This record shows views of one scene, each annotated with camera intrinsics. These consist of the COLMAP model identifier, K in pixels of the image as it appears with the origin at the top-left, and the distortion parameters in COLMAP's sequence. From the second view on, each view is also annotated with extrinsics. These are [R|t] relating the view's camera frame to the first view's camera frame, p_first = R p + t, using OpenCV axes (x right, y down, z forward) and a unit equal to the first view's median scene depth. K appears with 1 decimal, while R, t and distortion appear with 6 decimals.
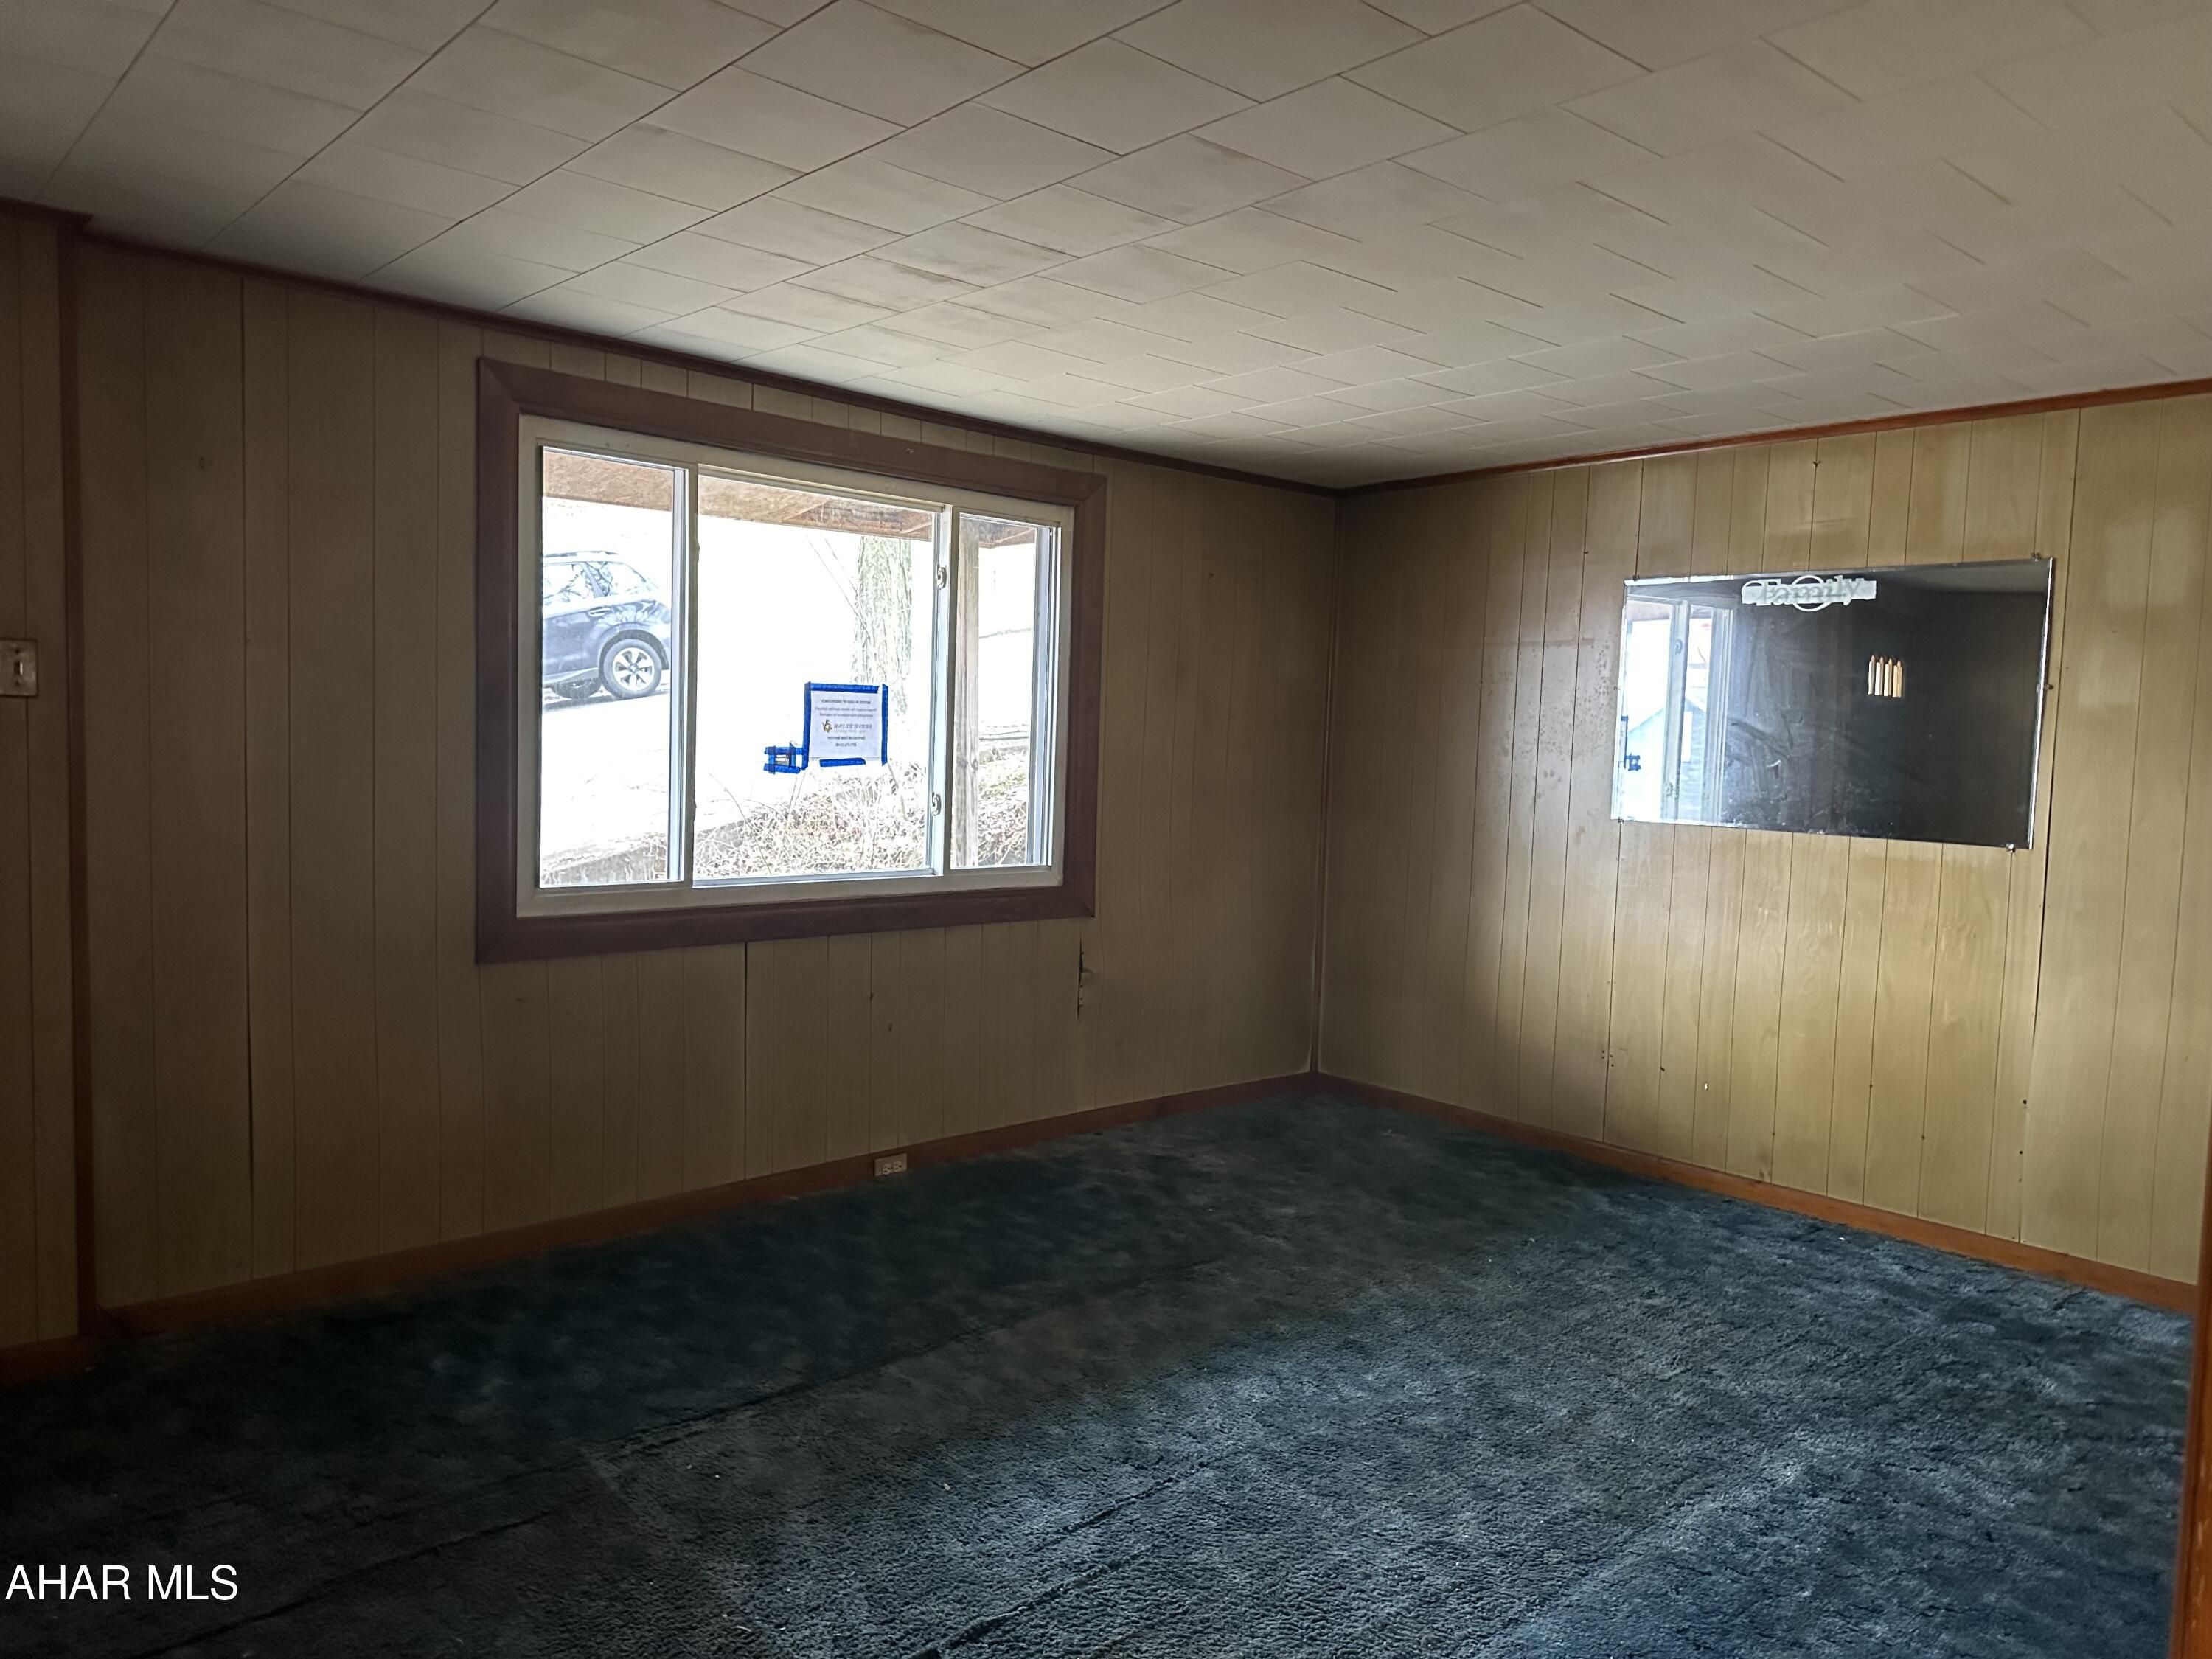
lens RADIAL K [[1549.9, 0, 1114.5], [0, 1549.9, 832.1], [0, 0, 1]] dist [0.004473, -0.002013]
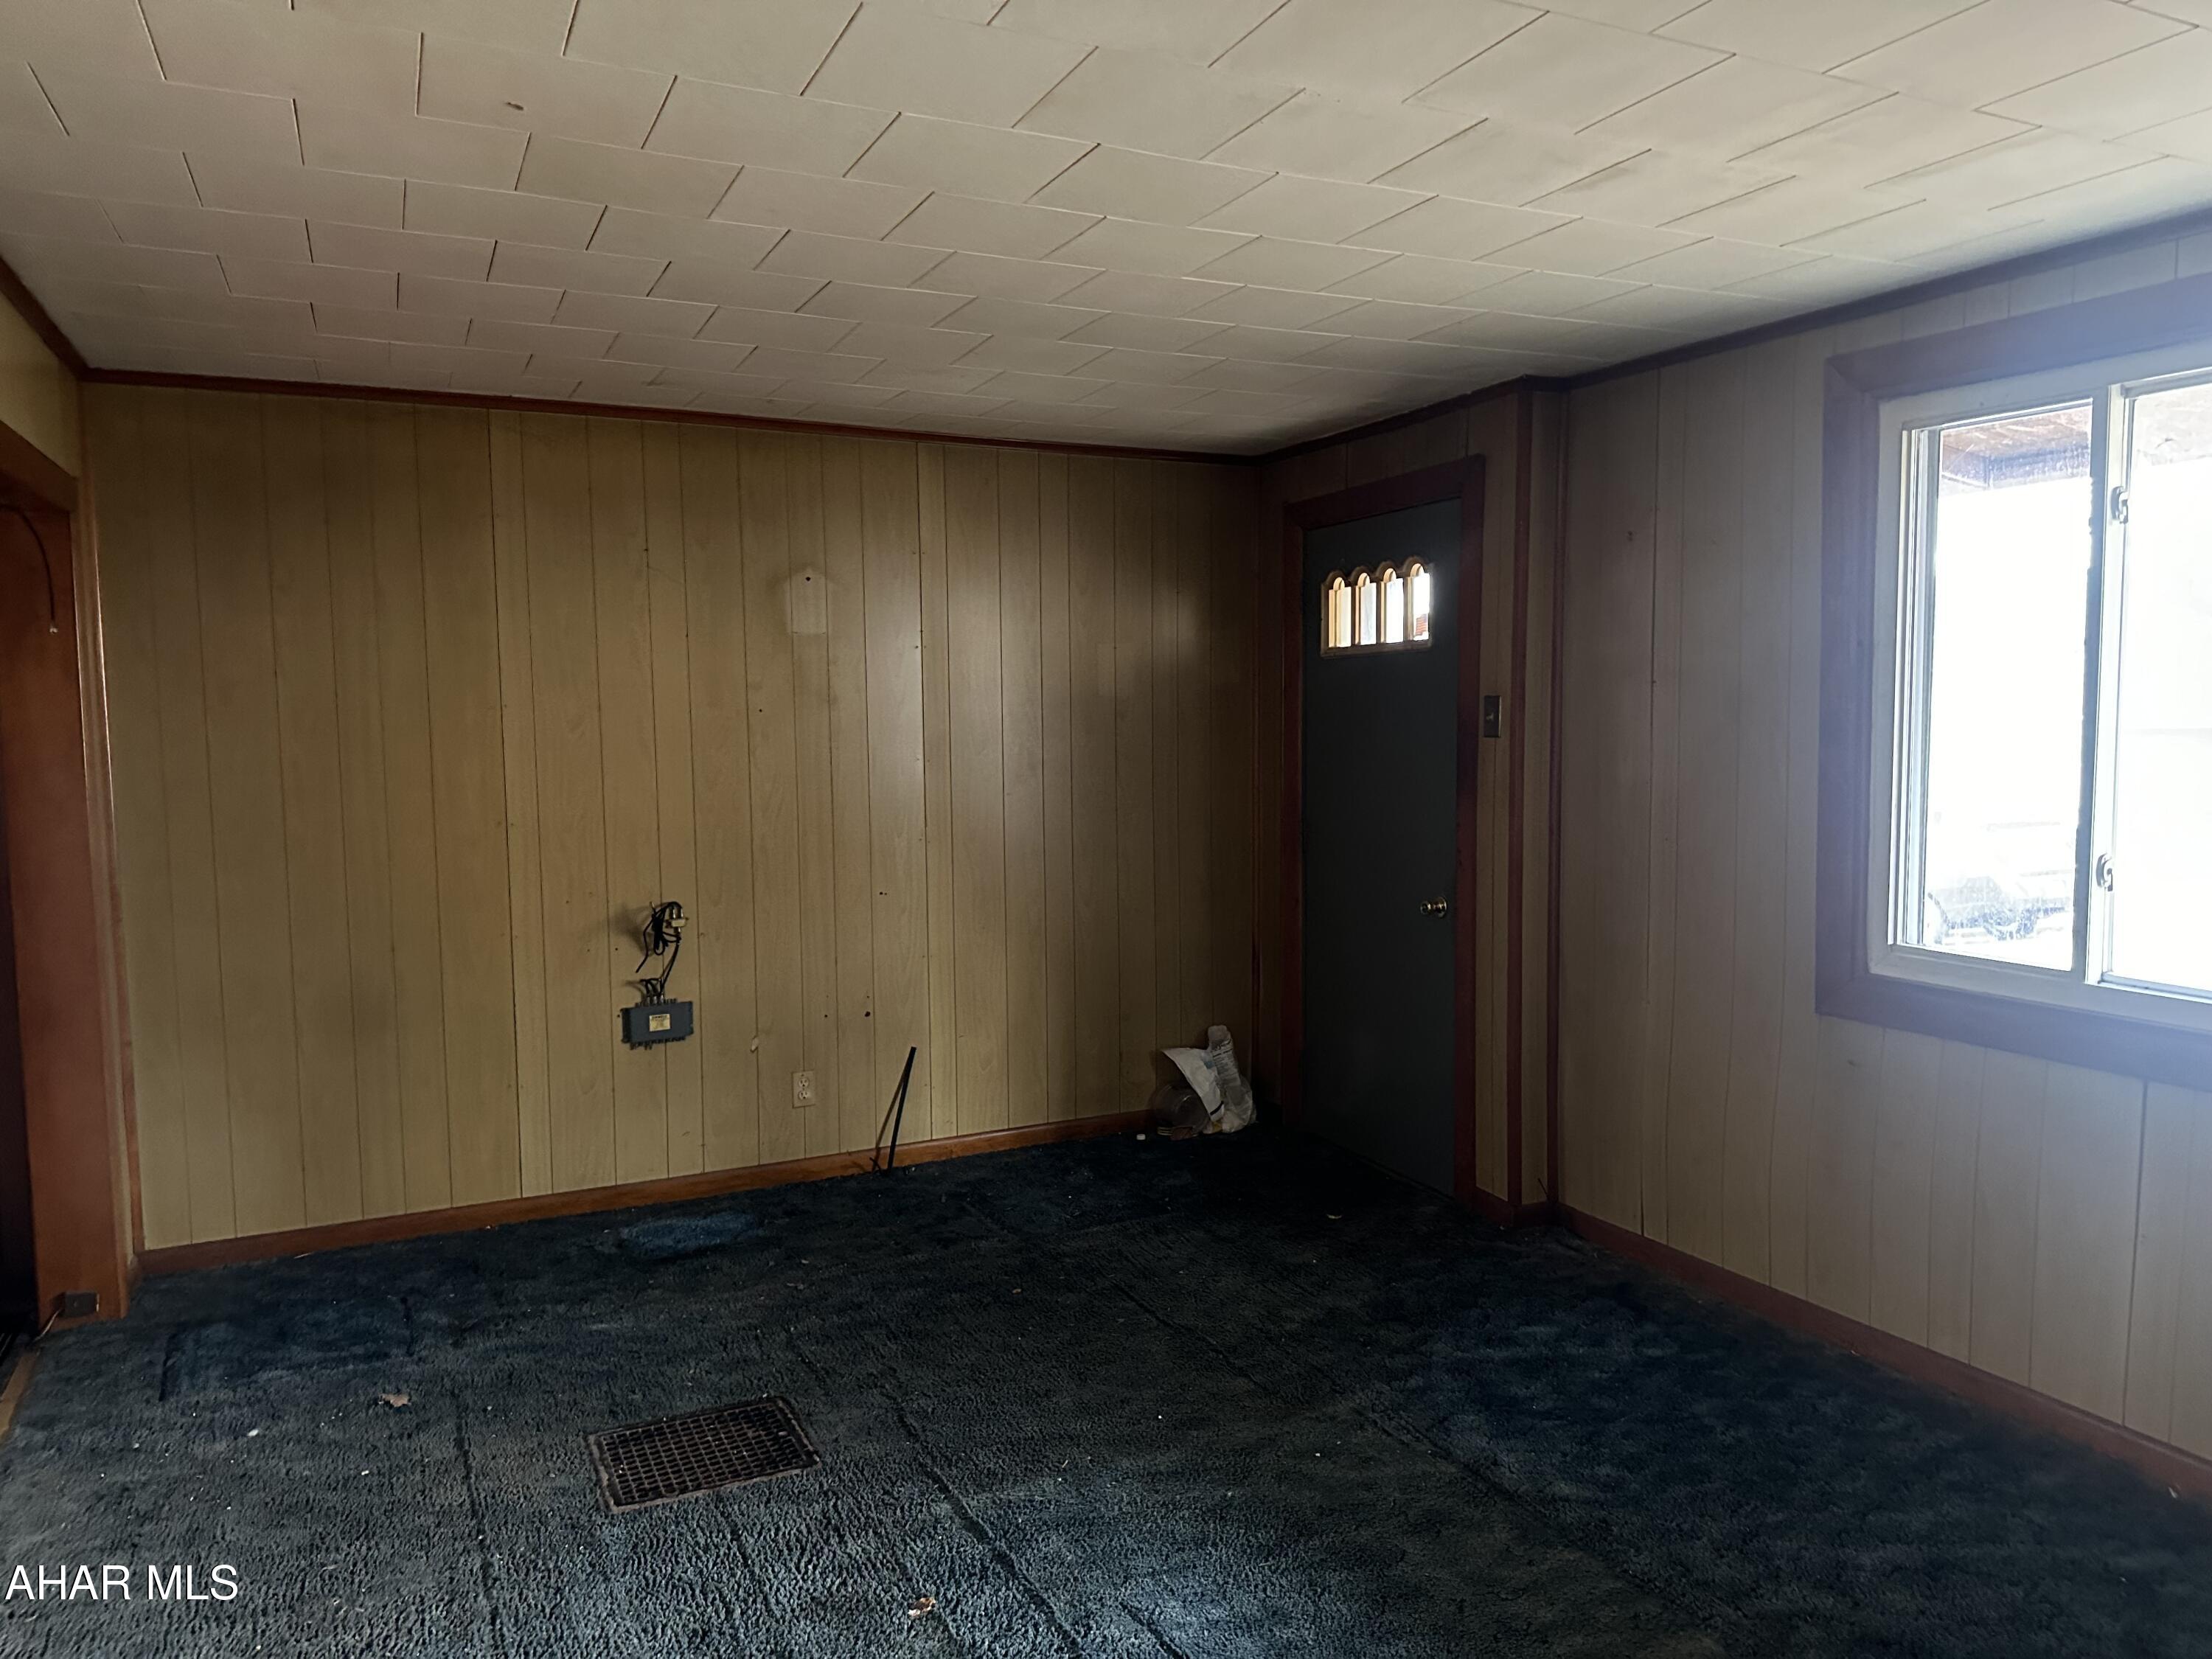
lens RADIAL K [[1549.9, 0, 1114.5], [0, 1549.9, 832.1], [0, 0, 1]] dist [0.004473, -0.002013]
pose [[-0.279872, 0.050904, -0.958687, 0.706716], [-0.066914, 0.995130, 0.072374, -0.072710], [0.957703, 0.084405, -0.275103, 1.004467]]
